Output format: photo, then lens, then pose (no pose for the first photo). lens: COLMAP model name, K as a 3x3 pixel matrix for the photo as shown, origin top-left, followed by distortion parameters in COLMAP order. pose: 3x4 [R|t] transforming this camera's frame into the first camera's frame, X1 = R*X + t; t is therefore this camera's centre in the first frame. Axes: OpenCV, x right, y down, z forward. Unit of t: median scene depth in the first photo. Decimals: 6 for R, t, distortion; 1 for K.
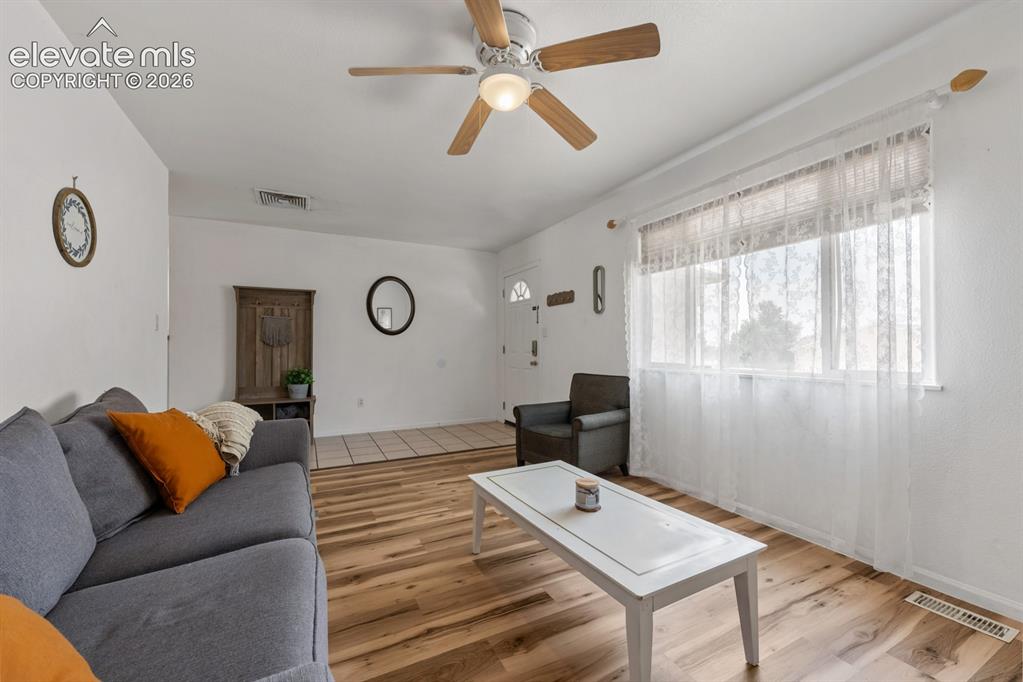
lens RADIAL K [[412.8, 0, 511.9], [0, 412.8, 345.4], [0, 0, 1]] dist [-0.000490, -0.000019]
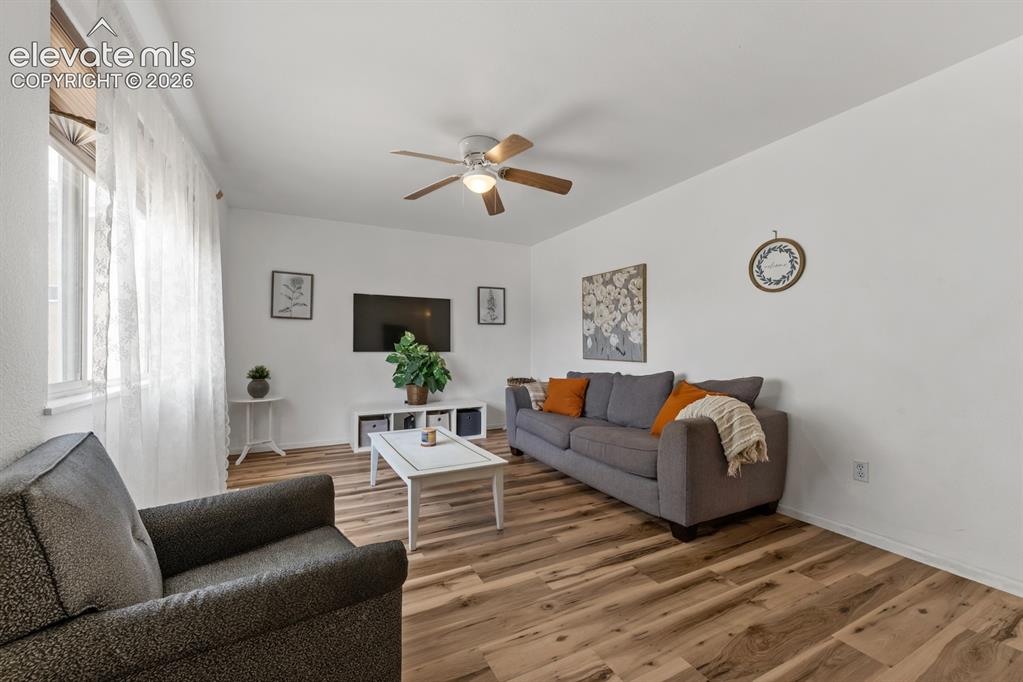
lens RADIAL K [[412.8, 0, 511.1], [0, 412.8, 347.5], [0, 0, 1]] dist [-0.000490, -0.000019]
pose [[-0.999995, -0.002746, 0.001211, -0.101052], [-0.002766, 0.999858, -0.016641, 0.020597], [-0.001165, -0.016644, -0.999861, 1.863571]]
